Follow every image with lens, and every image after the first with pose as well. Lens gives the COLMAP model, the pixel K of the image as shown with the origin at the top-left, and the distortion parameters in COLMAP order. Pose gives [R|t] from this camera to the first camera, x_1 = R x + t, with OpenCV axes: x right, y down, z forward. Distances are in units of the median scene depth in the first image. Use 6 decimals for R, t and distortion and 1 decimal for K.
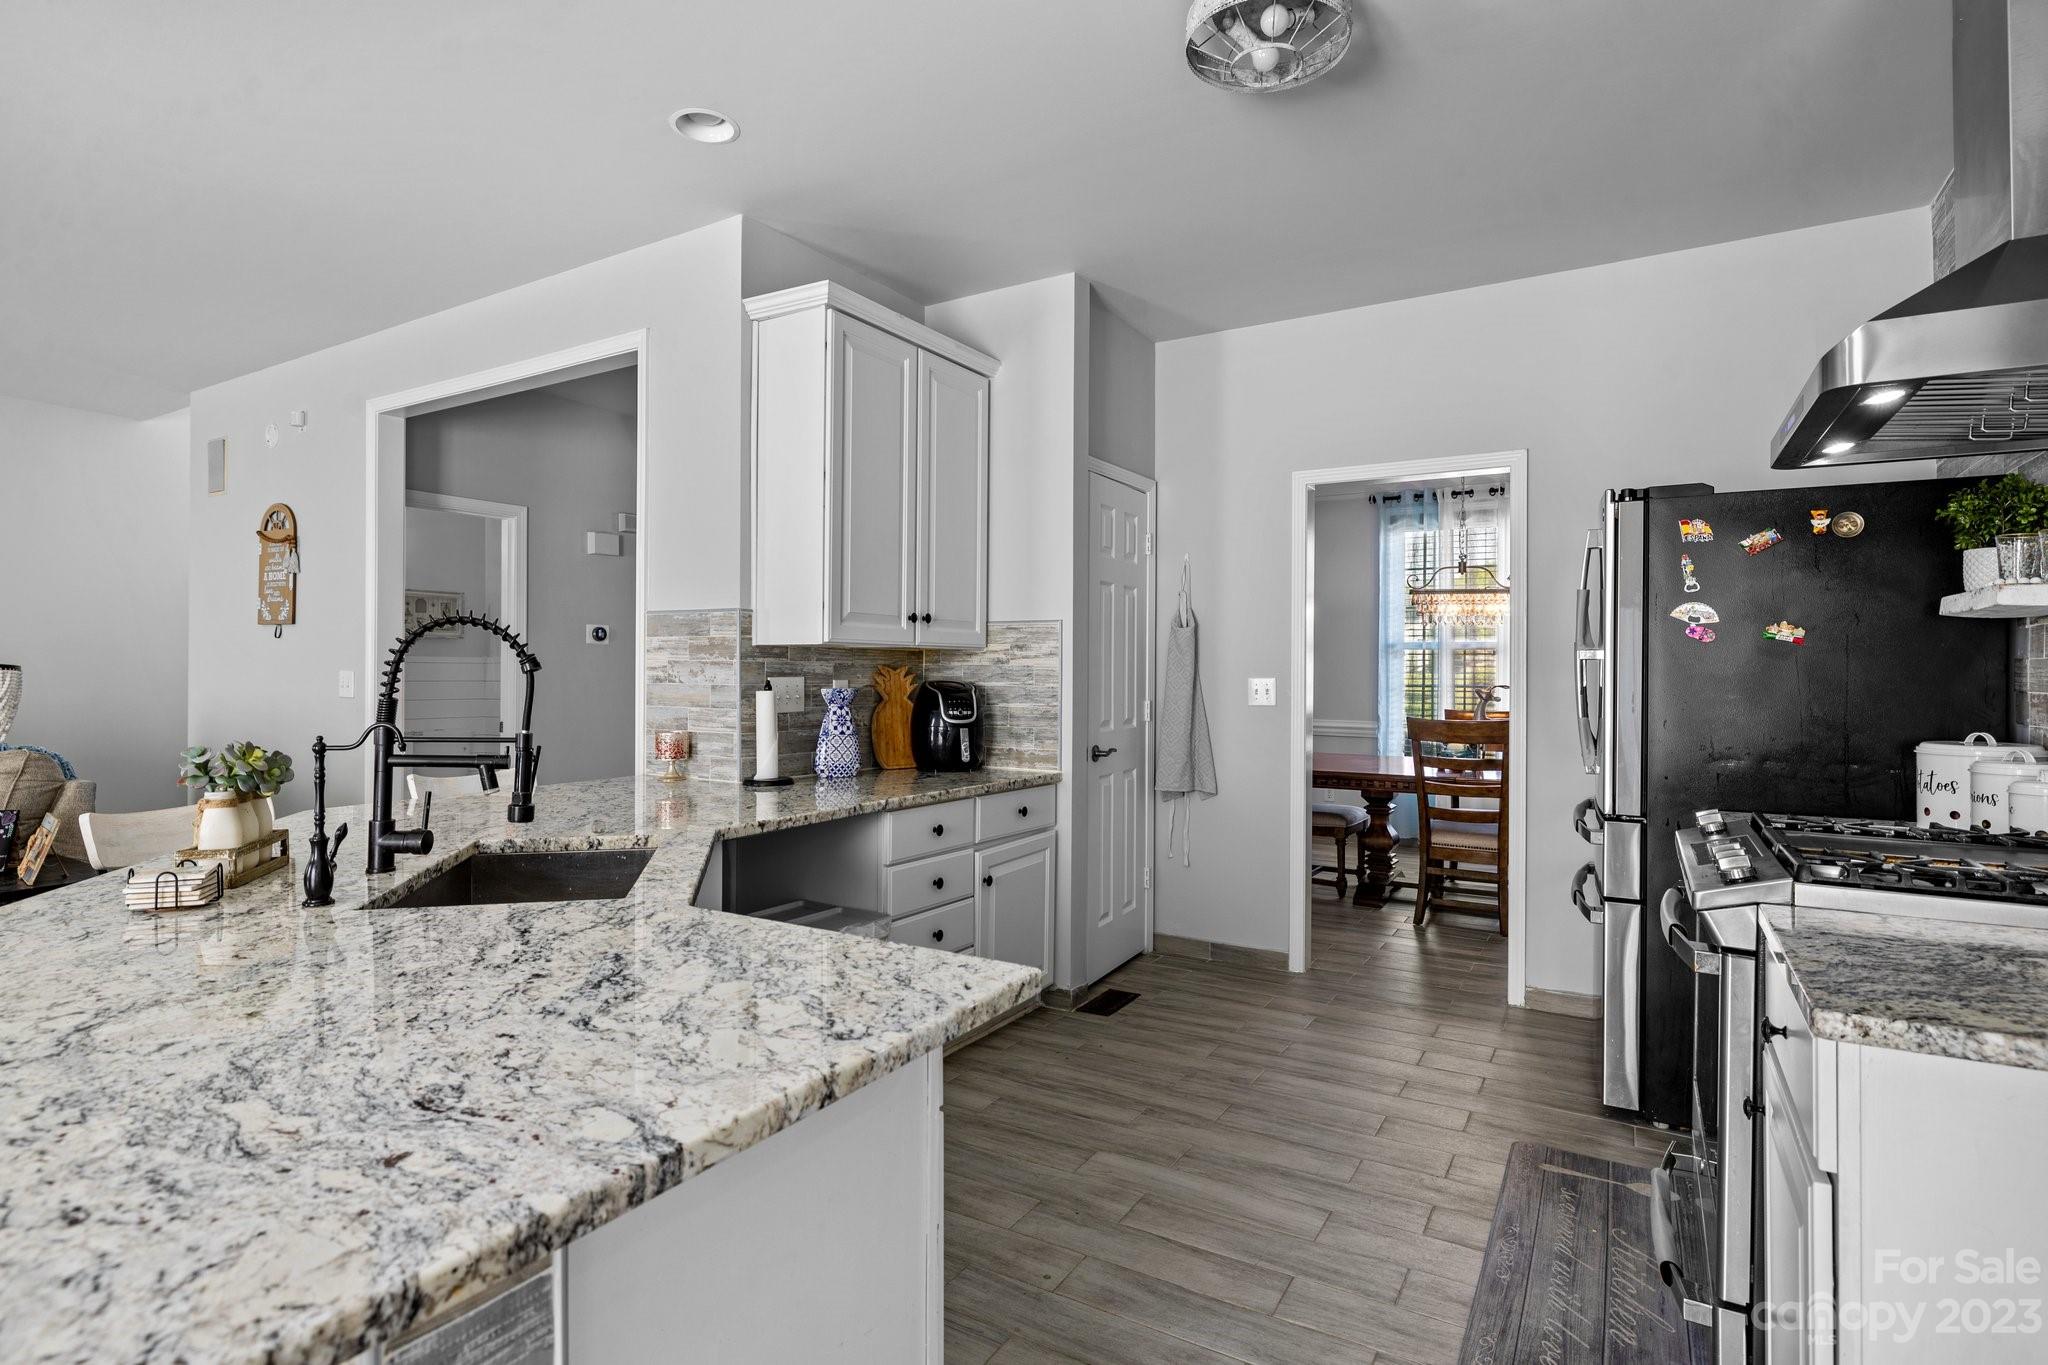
lens RADIAL K [[1017.7, 0, 1036.8], [0, 1017.7, 667.2], [0, 0, 1]] dist [-0.004281, -0.000252]
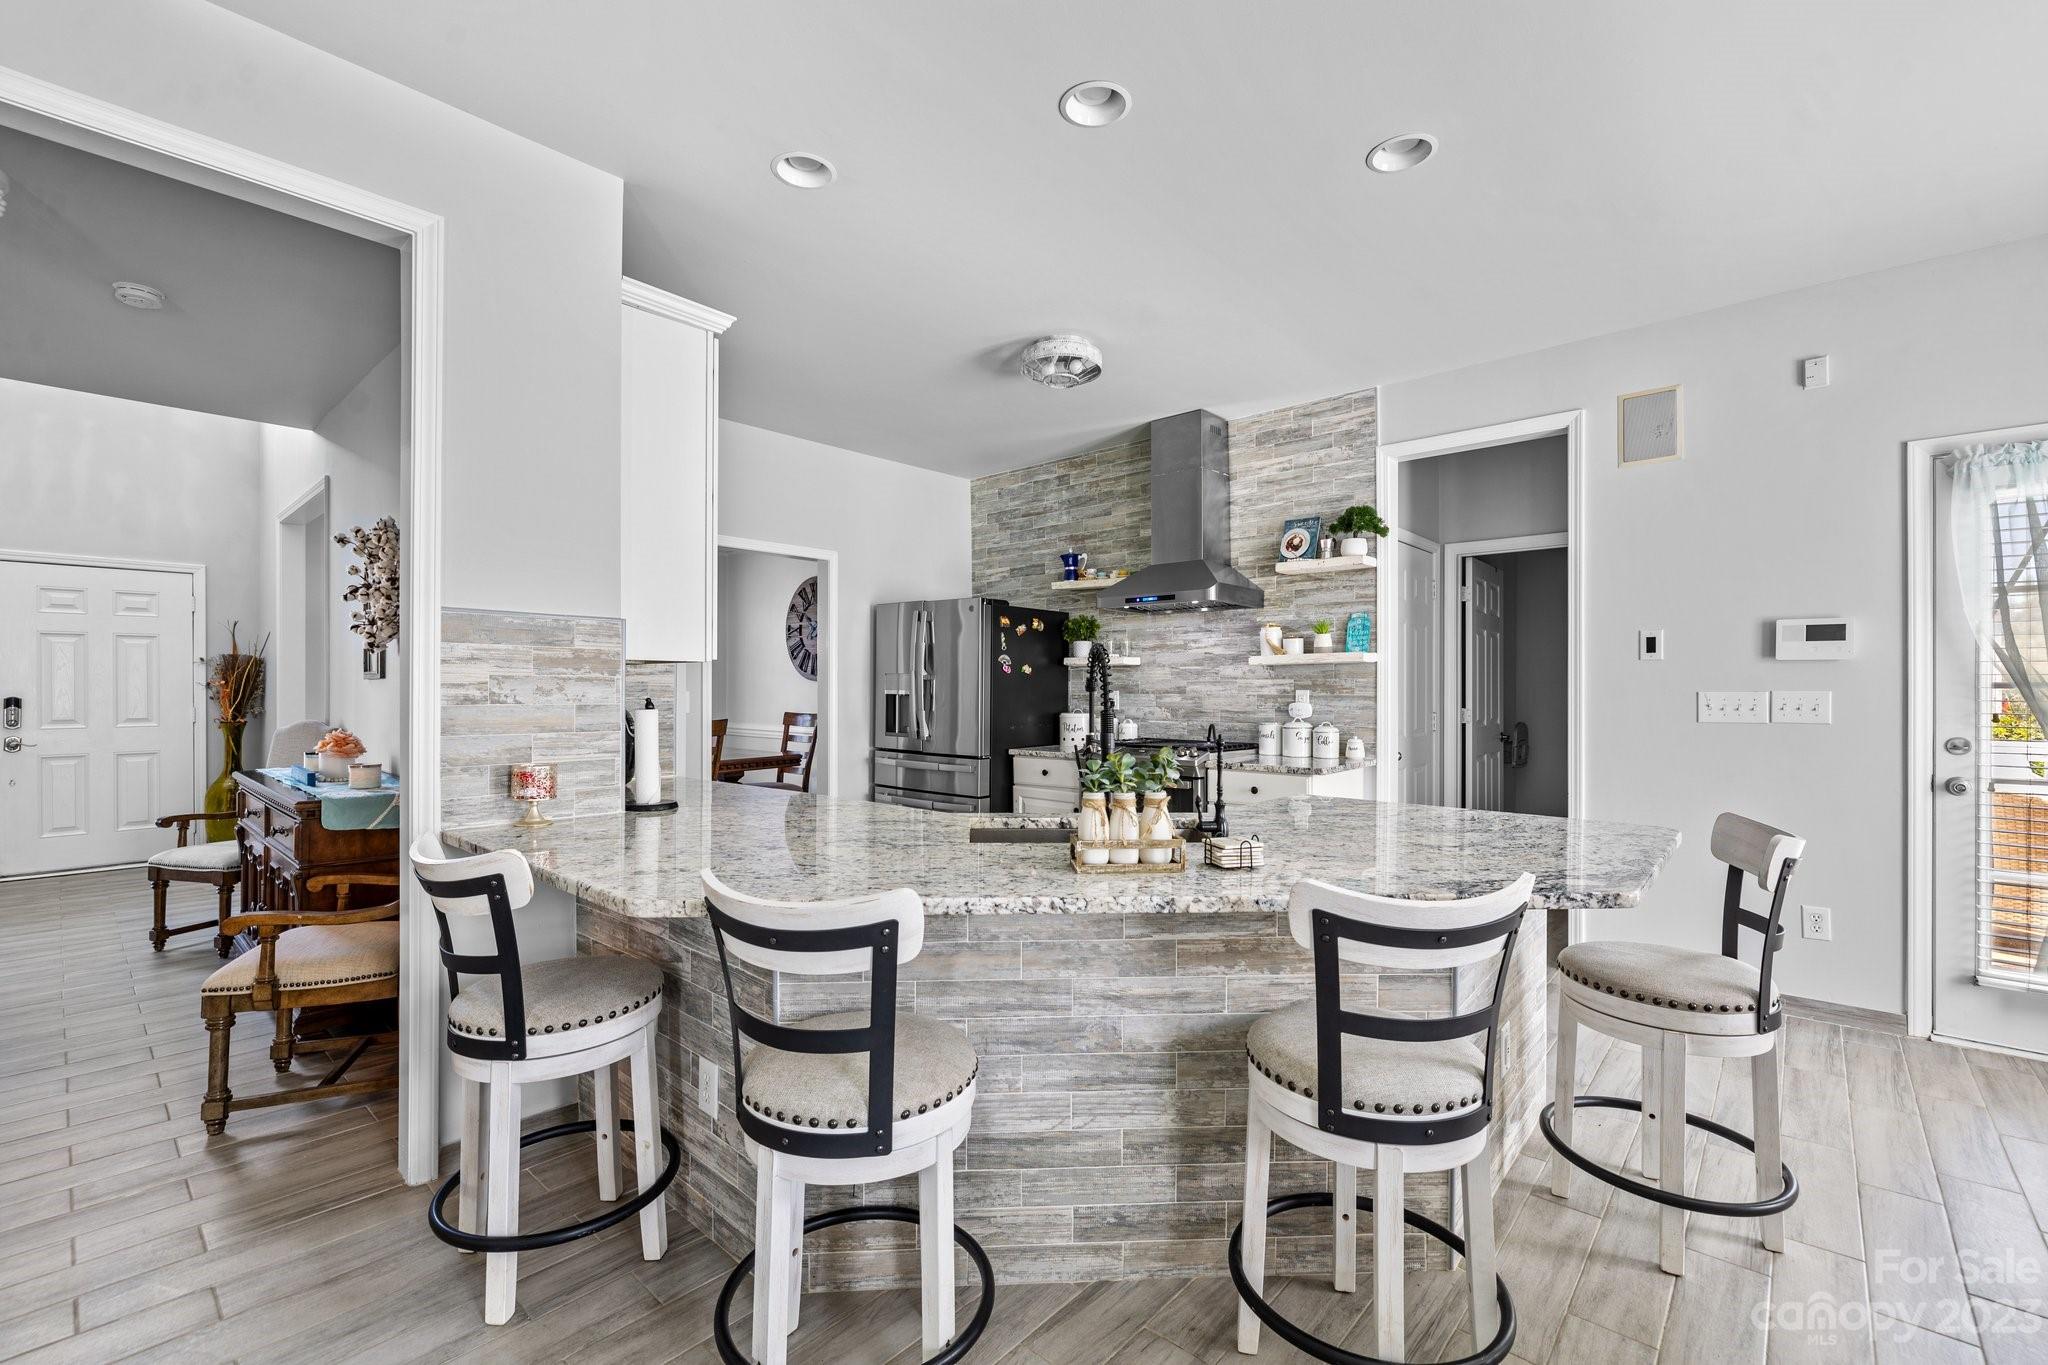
lens RADIAL K [[868.5, 0, 1019.8], [0, 868.5, 689.1], [0, 0, 1]] dist [-0.000708, -0.000002]
pose [[0.201934, -0.005383, 0.979384, -0.928652], [-0.005757, 0.999961, 0.006683, -0.002646], [-0.979382, -0.006987, 0.201895, 0.478061]]
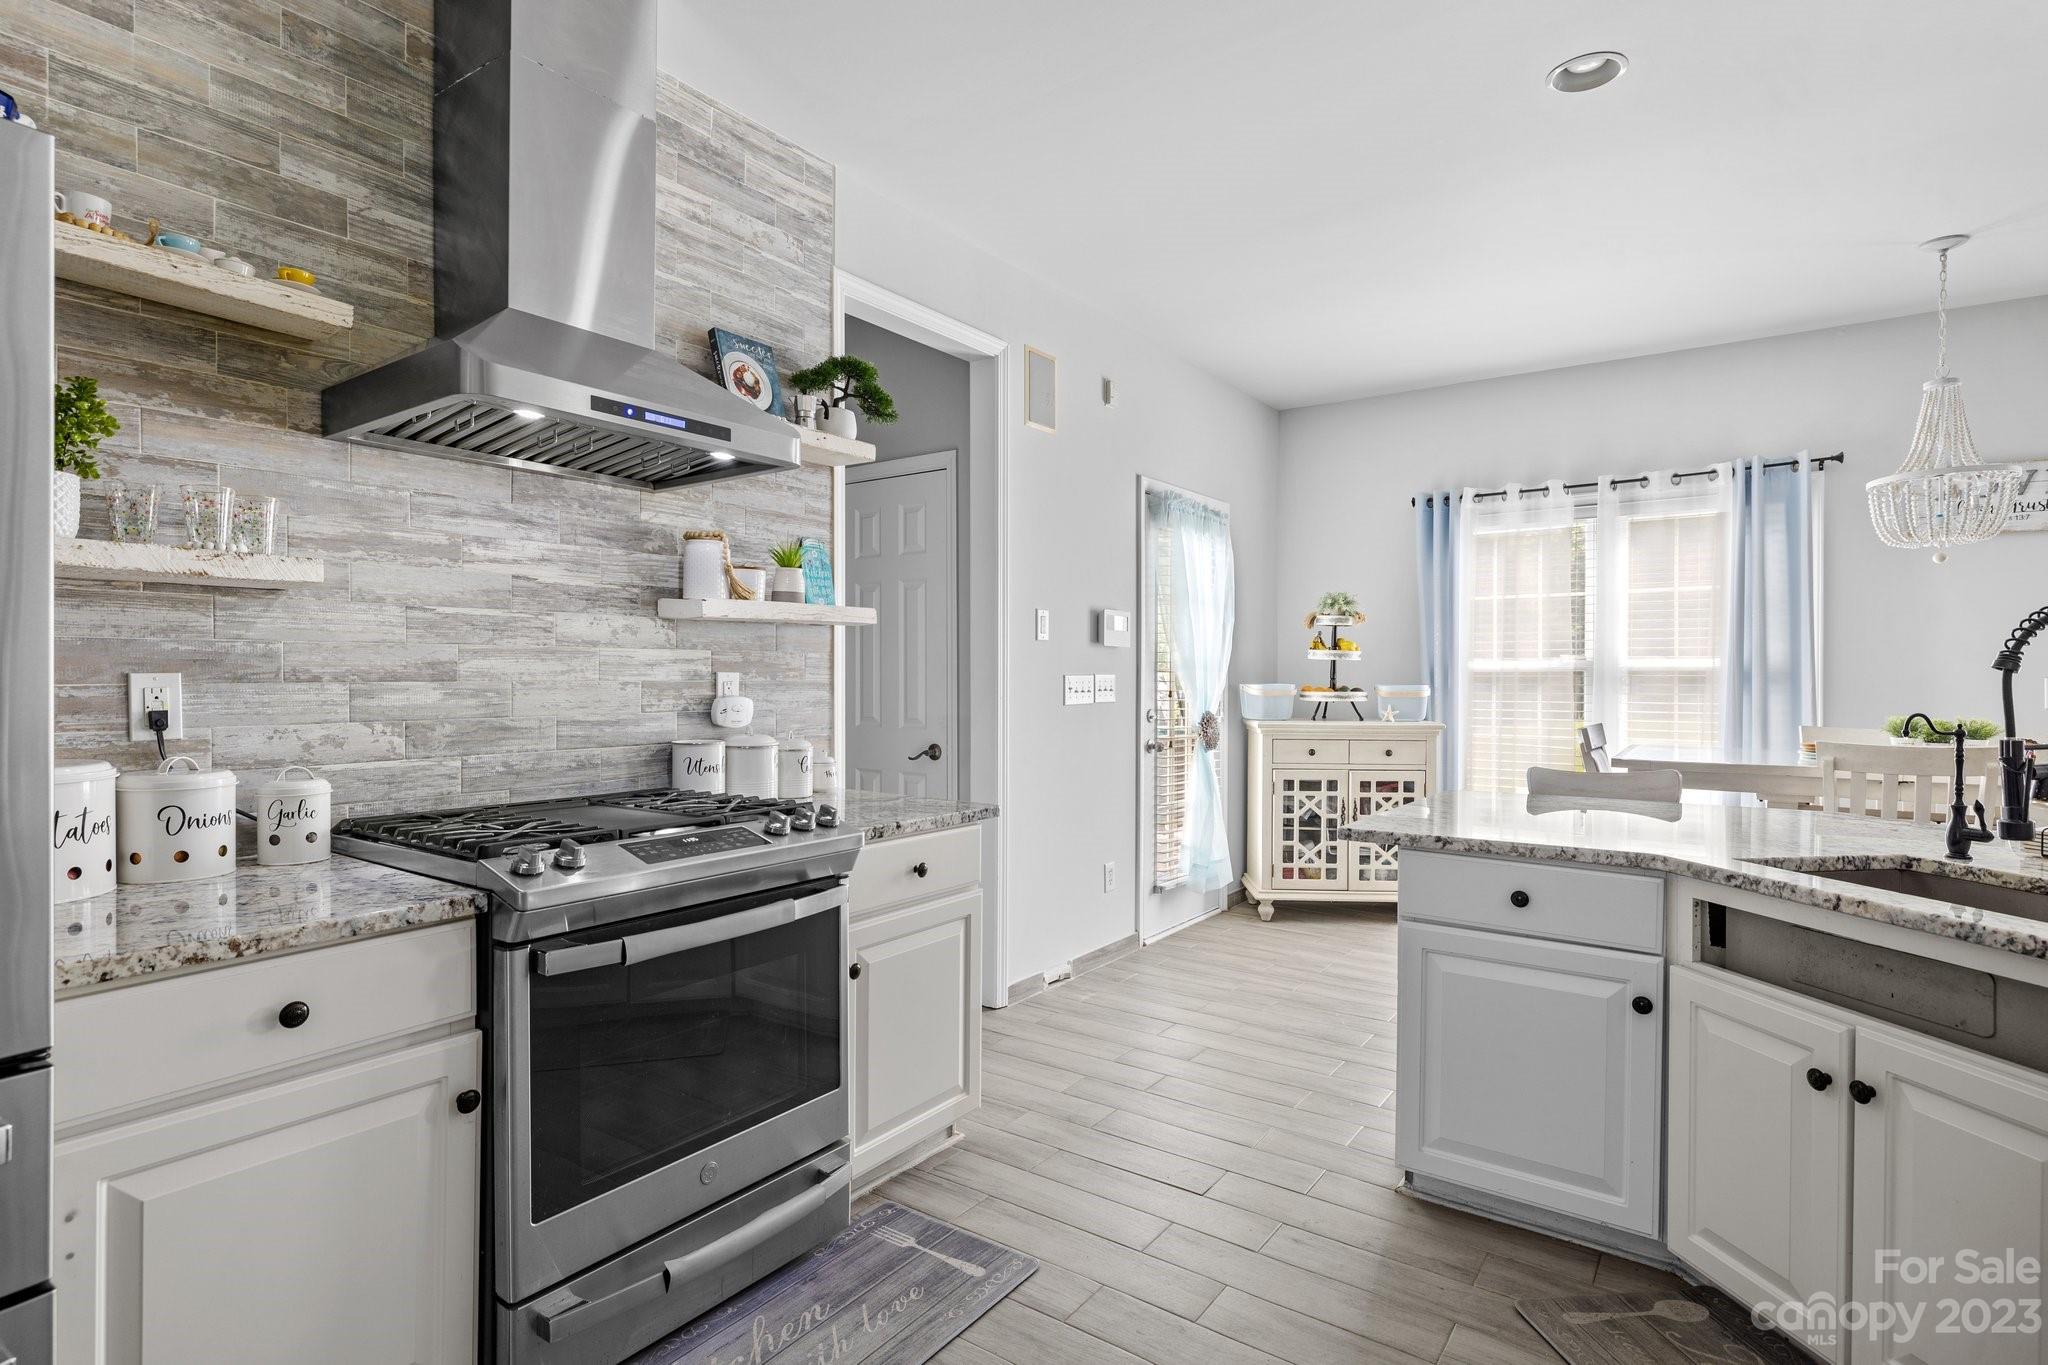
lens RADIAL K [[1017.7, 0, 1013.7], [0, 1017.7, 686.8], [0, 0, 1]] dist [-0.004281, -0.000252]
pose [[-0.994810, -0.008066, 0.101431, 0.159674], [-0.007670, 0.999961, 0.004292, 0.011559], [-0.101462, 0.003492, -0.994833, 1.091063]]
